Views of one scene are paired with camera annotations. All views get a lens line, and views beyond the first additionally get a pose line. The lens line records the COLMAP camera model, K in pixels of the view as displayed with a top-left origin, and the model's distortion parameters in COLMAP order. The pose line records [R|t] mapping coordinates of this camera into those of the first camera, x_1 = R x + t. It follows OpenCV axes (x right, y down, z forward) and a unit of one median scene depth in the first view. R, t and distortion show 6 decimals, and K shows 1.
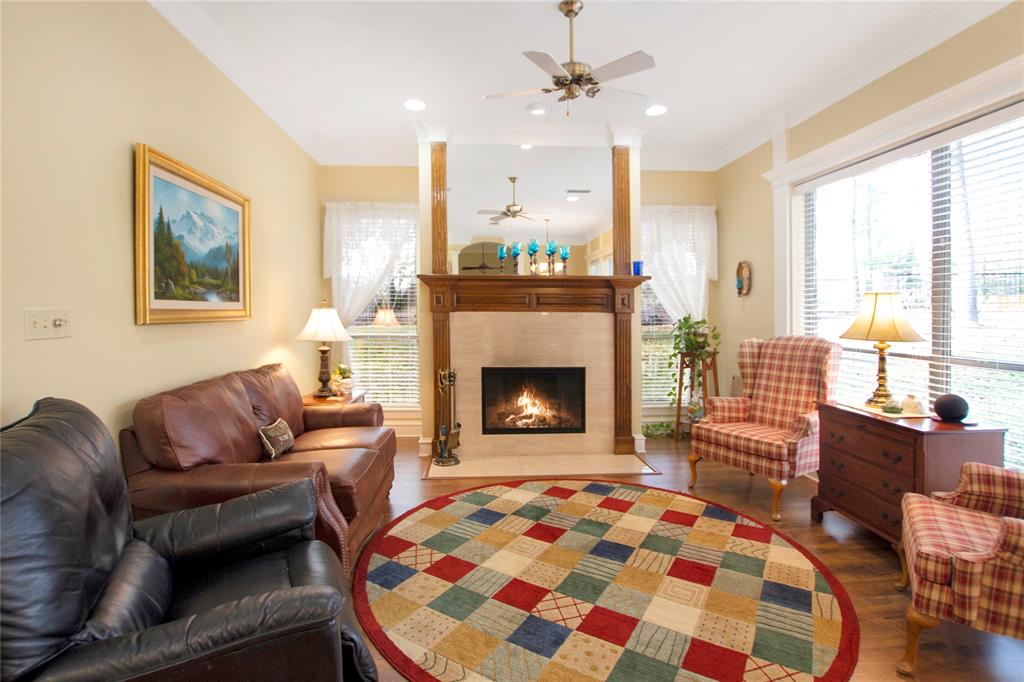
lens RADIAL K [[503.3, 0, 508.6], [0, 503.3, 315.6], [0, 0, 1]] dist [-0.032148, 0.000987]
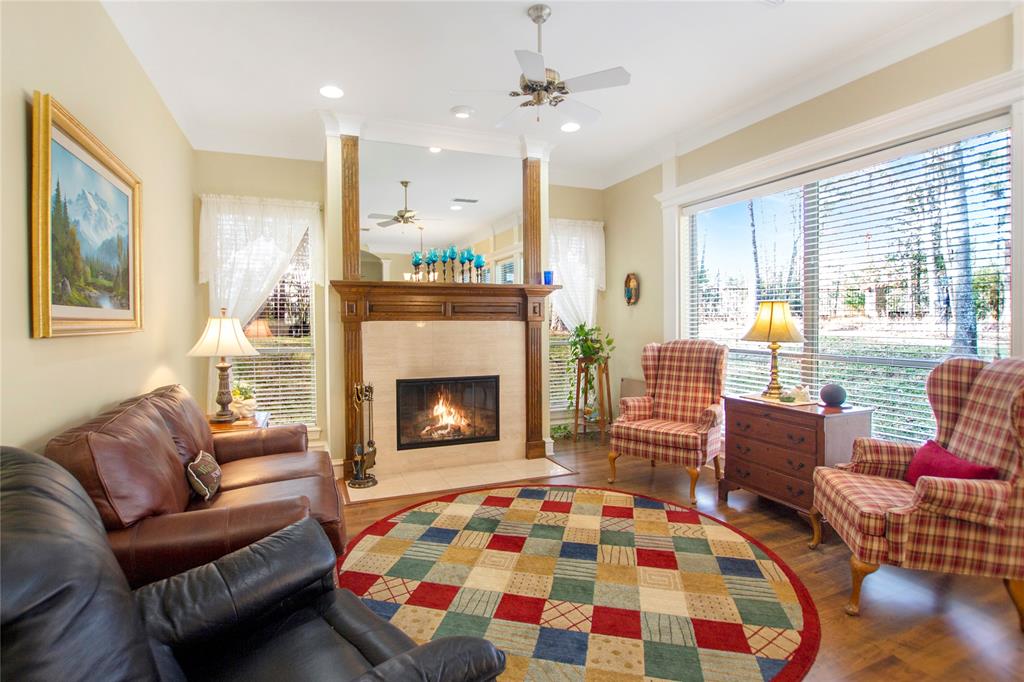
lens RADIAL K [[499.3, 0, 511.3], [0, 499.3, 329.1], [0, 0, 1]] dist [-0.032383, 0.000601]
pose [[0.949545, -0.011853, 0.313408, -0.173618], [0.010031, 0.999922, 0.007426, 0.003517], [-0.313471, -0.003907, 0.949590, 0.054604]]
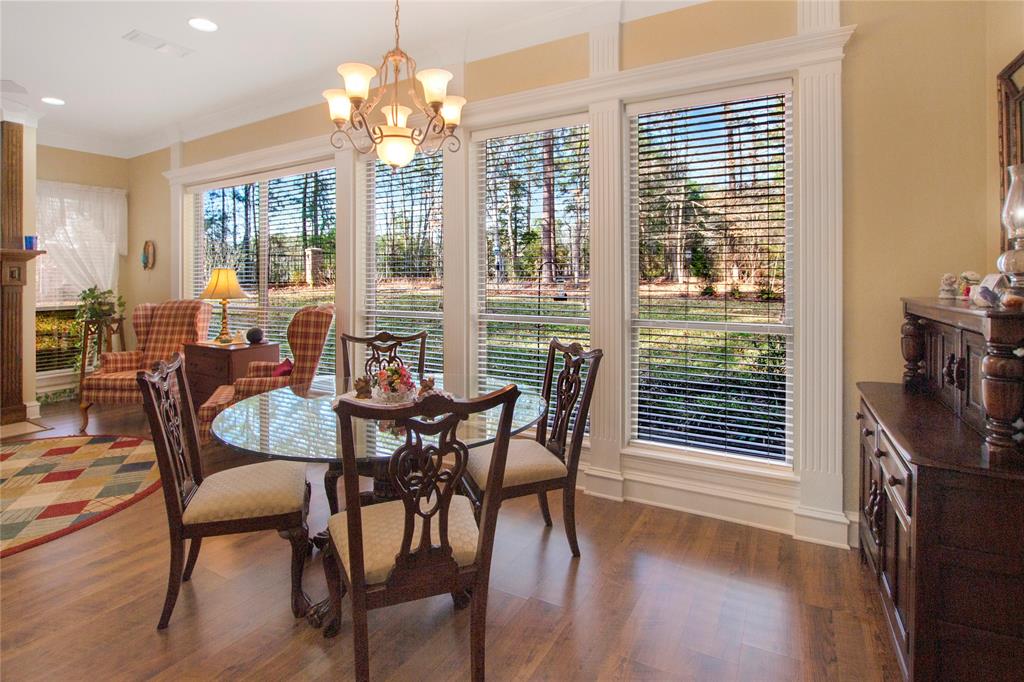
lens RADIAL K [[487.1, 0, 510.9], [0, 487.1, 268.9], [0, 0, 1]] dist [-0.032119, -0.000087]
pose [[0.543462, 0.012155, 0.839346, -0.026754], [0.021135, 0.999380, -0.028157, 0.013964], [-0.839168, 0.033042, 0.542868, -0.475951]]
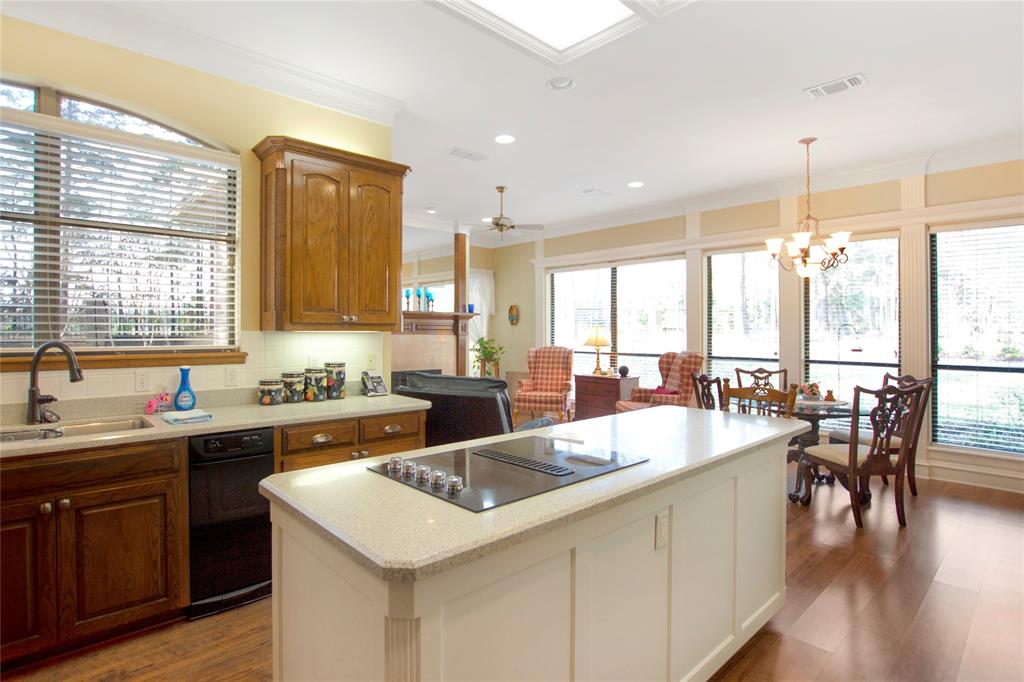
lens RADIAL K [[490.0, 0, 532.8], [0, 490.0, 334.3], [0, 0, 1]] dist [-0.029320, 0.001282]
pose [[0.759395, -0.001574, 0.650628, -0.807227], [0.006643, 0.999964, -0.005334, 0.002695], [-0.650596, 0.008373, 0.759378, -0.465263]]
